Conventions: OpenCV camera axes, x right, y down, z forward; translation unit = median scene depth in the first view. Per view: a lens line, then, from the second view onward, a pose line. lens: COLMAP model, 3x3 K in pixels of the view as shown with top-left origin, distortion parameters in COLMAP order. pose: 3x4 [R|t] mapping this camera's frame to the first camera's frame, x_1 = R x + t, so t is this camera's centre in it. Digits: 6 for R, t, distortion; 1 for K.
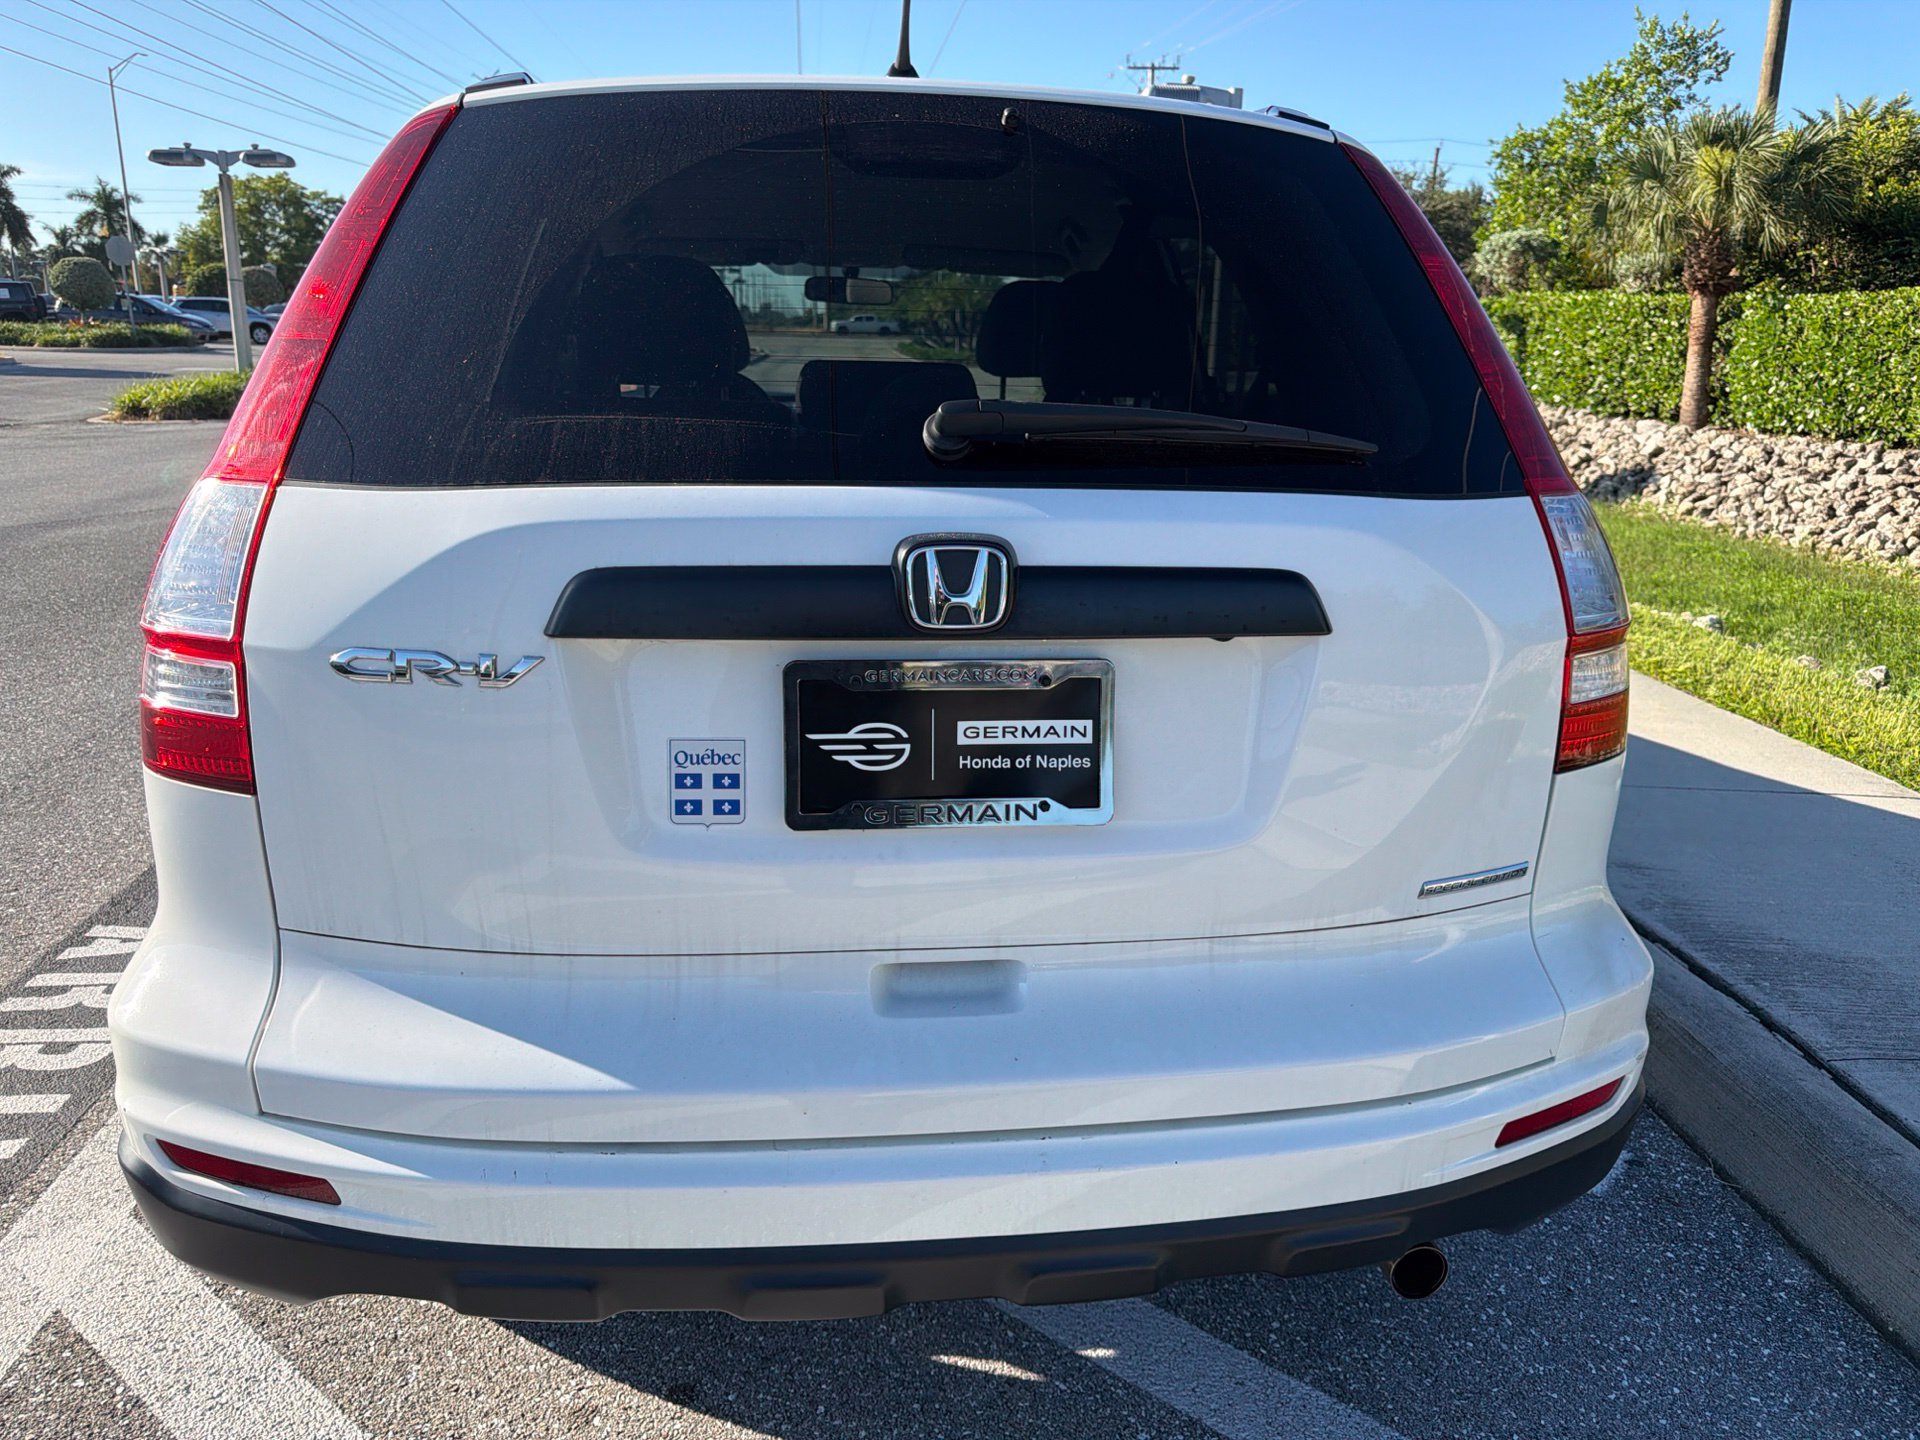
lens RADIAL K [[1366.0, 0, 968.6], [0, 1366.0, 726.4], [0, 0, 1]] dist [0.012056, -0.019064]
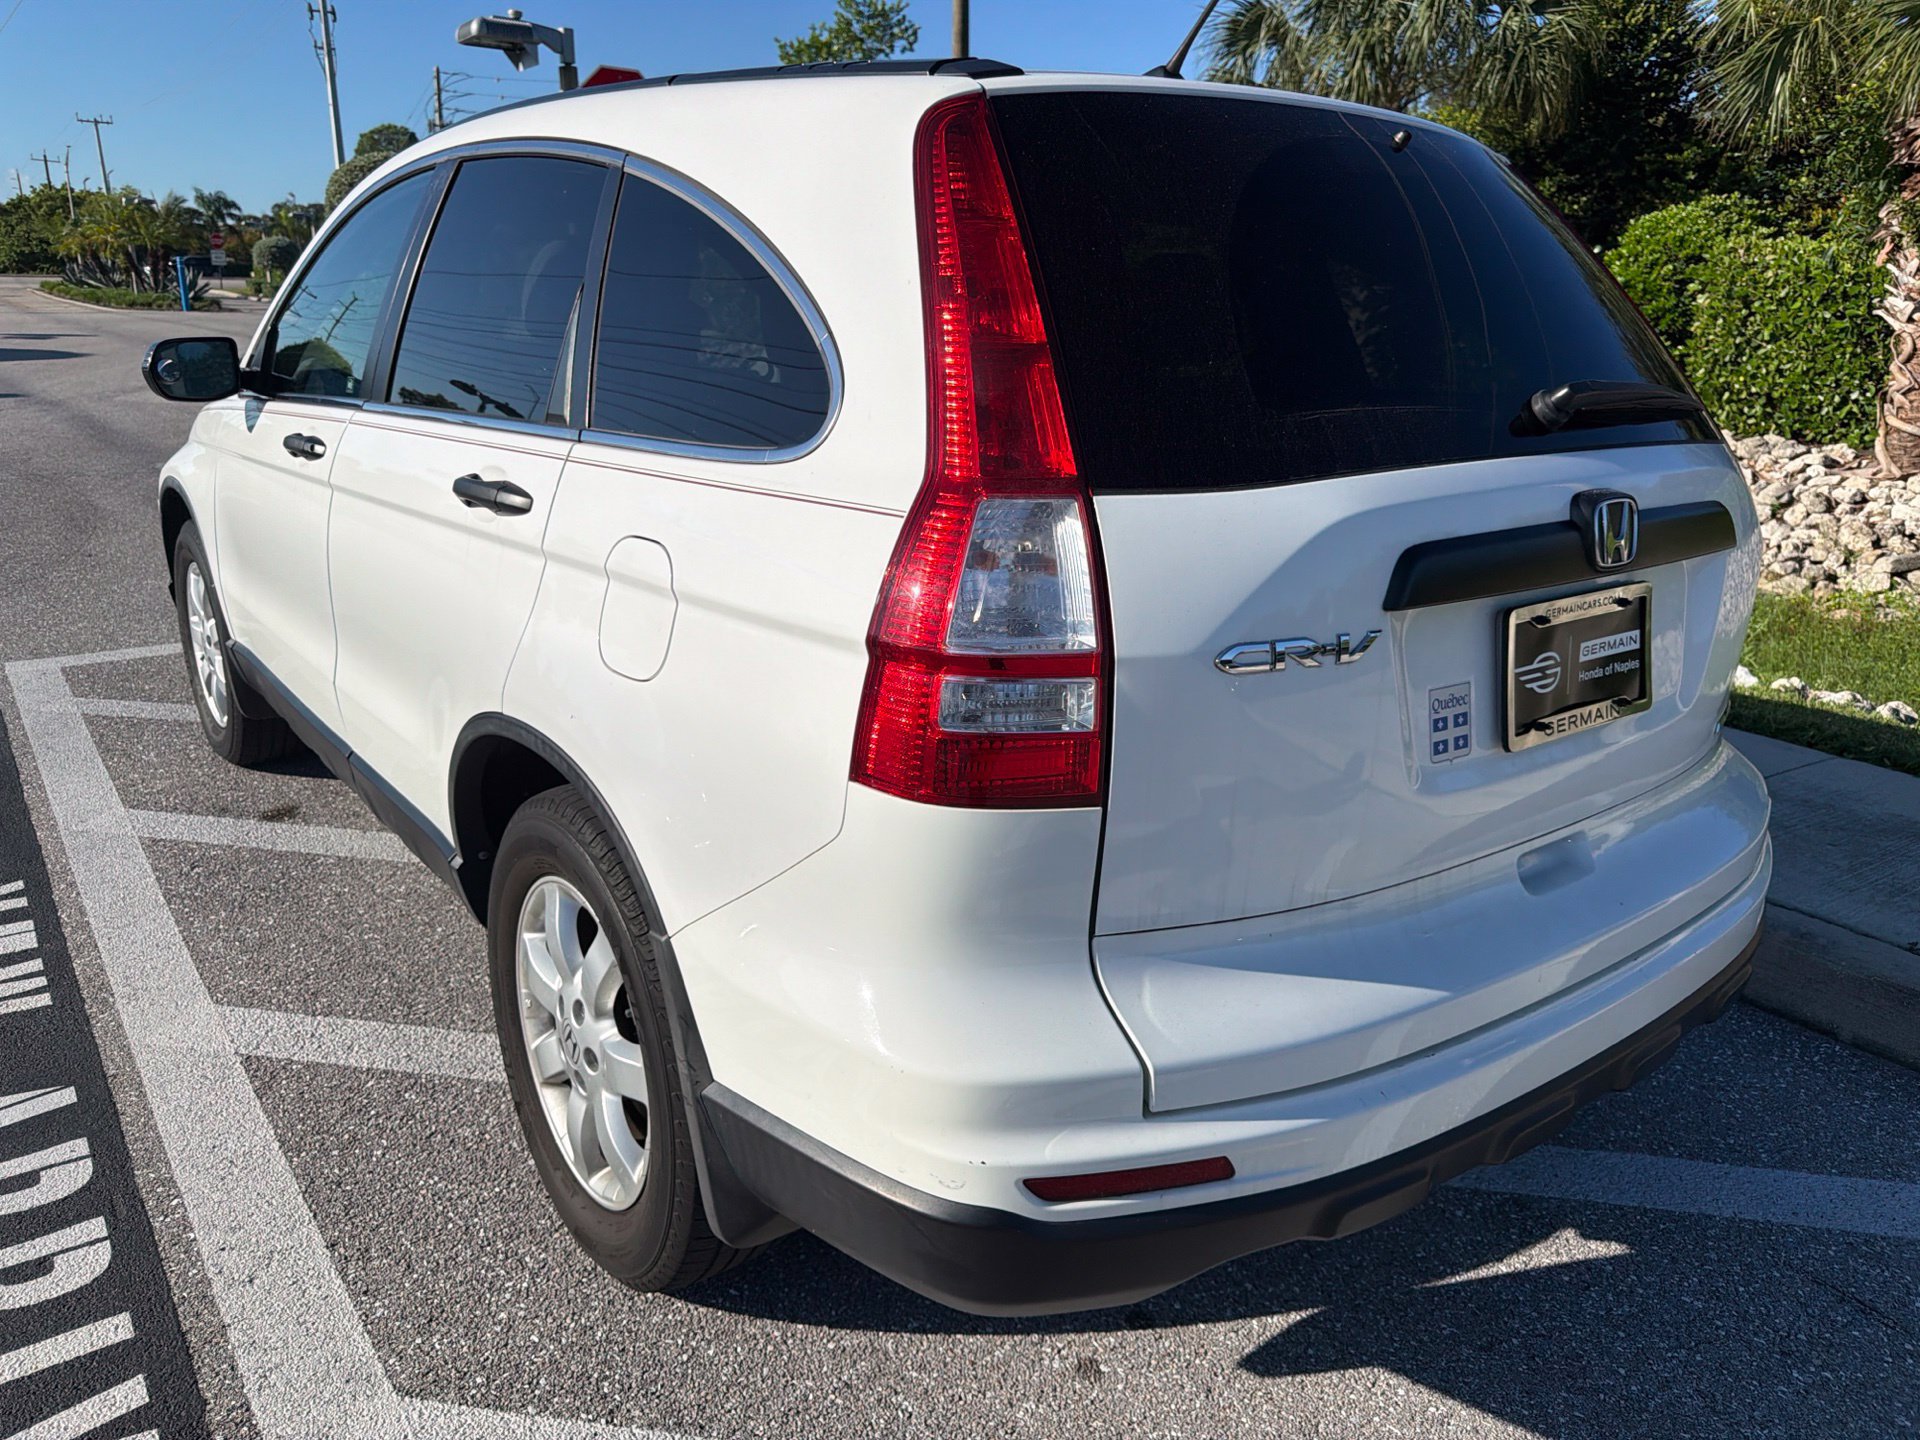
lens RADIAL K [[1366.0, 0, 949.5], [0, 1366.0, 725.9], [0, 0, 1]] dist [0.012056, -0.019064]
pose [[0.862514, -0.153686, 0.482131, -1.105278], [0.135666, 0.988115, 0.072275, -0.096809], [-0.487508, 0.003070, 0.873113, 0.195137]]
